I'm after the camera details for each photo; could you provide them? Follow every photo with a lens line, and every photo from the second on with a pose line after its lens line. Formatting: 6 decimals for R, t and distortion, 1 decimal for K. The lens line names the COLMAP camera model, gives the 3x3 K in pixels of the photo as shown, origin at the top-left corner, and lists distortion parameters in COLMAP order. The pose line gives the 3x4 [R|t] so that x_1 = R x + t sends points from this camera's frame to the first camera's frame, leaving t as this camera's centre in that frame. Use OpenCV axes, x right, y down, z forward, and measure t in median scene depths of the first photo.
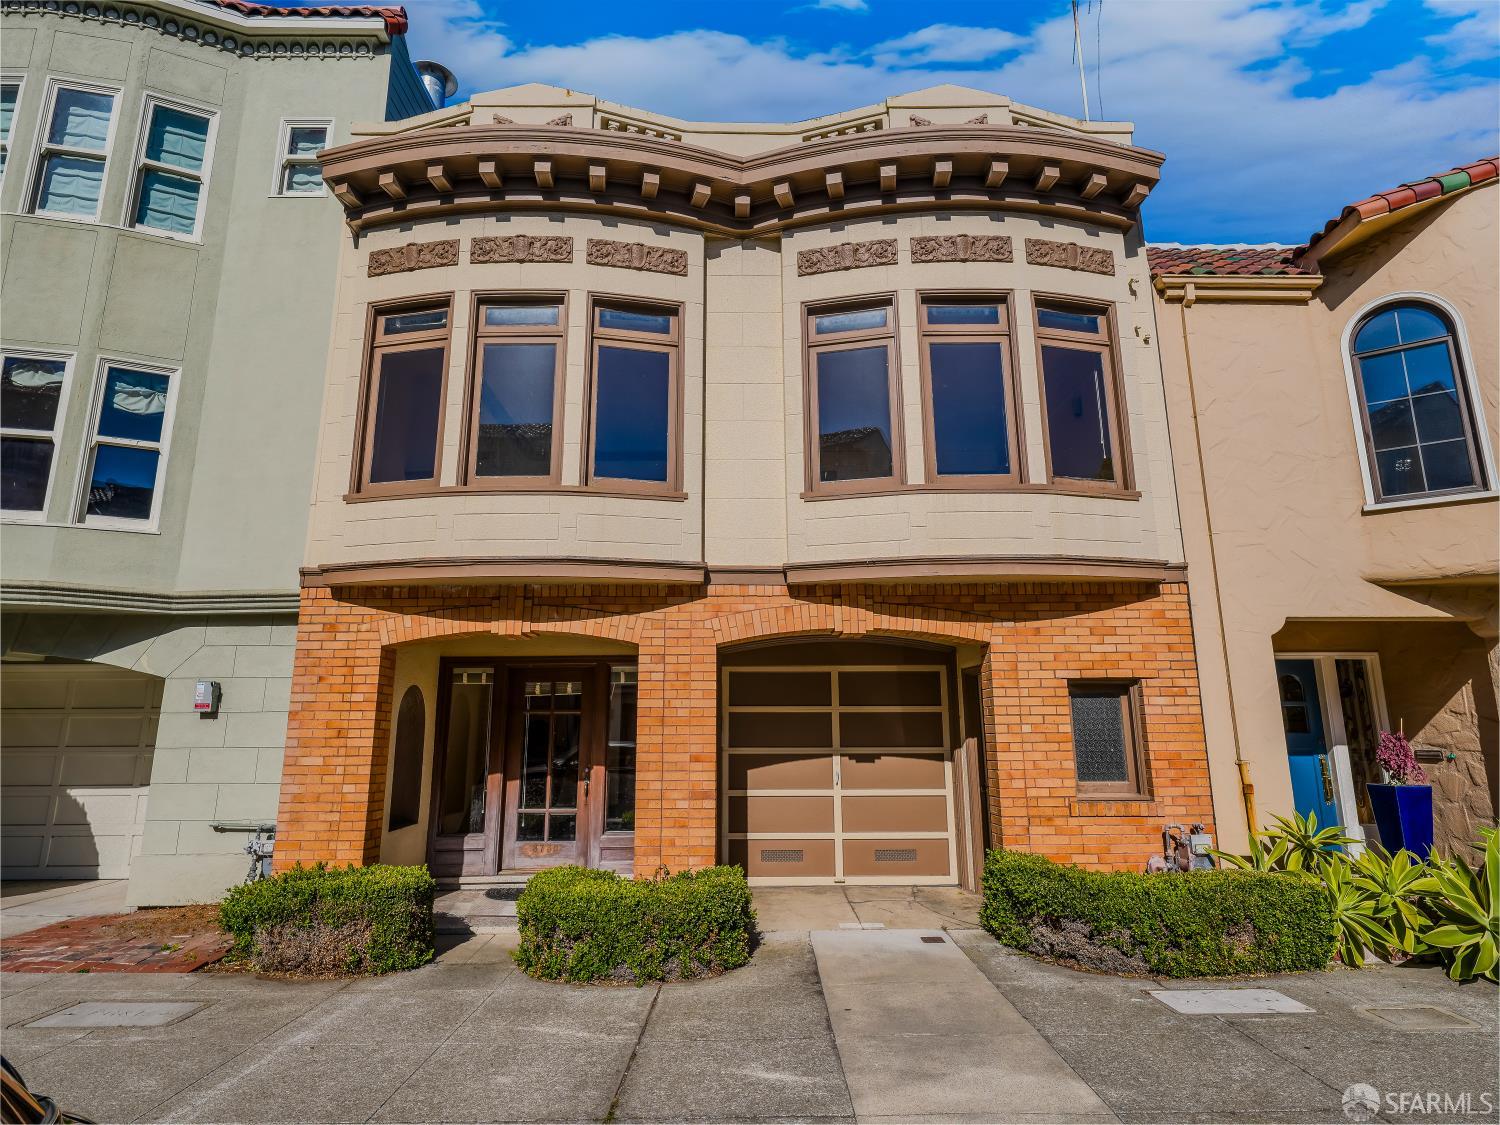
lens RADIAL K [[803.6, 0, 748.4], [0, 803.6, 566.2], [0, 0, 1]] dist [-0.000260, -0.001629]
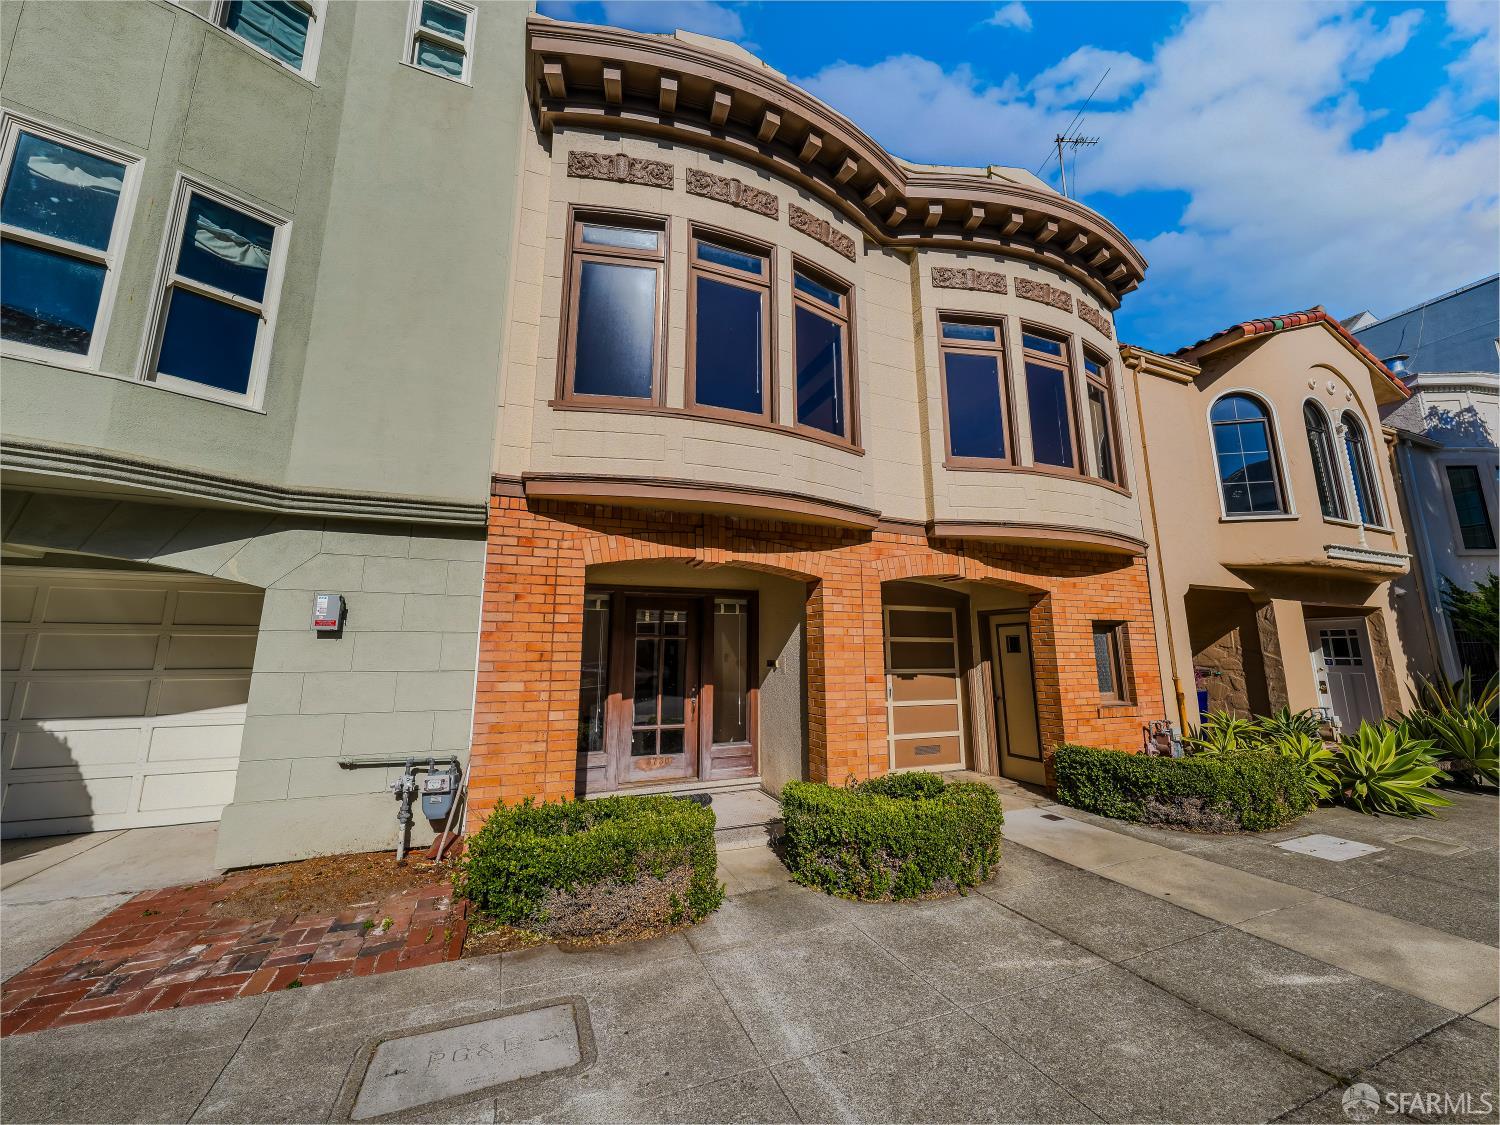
lens RADIAL K [[550.5, 0, 750.1], [0, 550.5, 559.2], [0, 0, 1]] dist [-0.001998, 0.000376]
pose [[0.932770, 0.067551, 0.354087, -0.478500], [-0.078817, 0.996736, 0.017476, 0.061721], [-0.351751, -0.044209, 0.935049, 0.304283]]
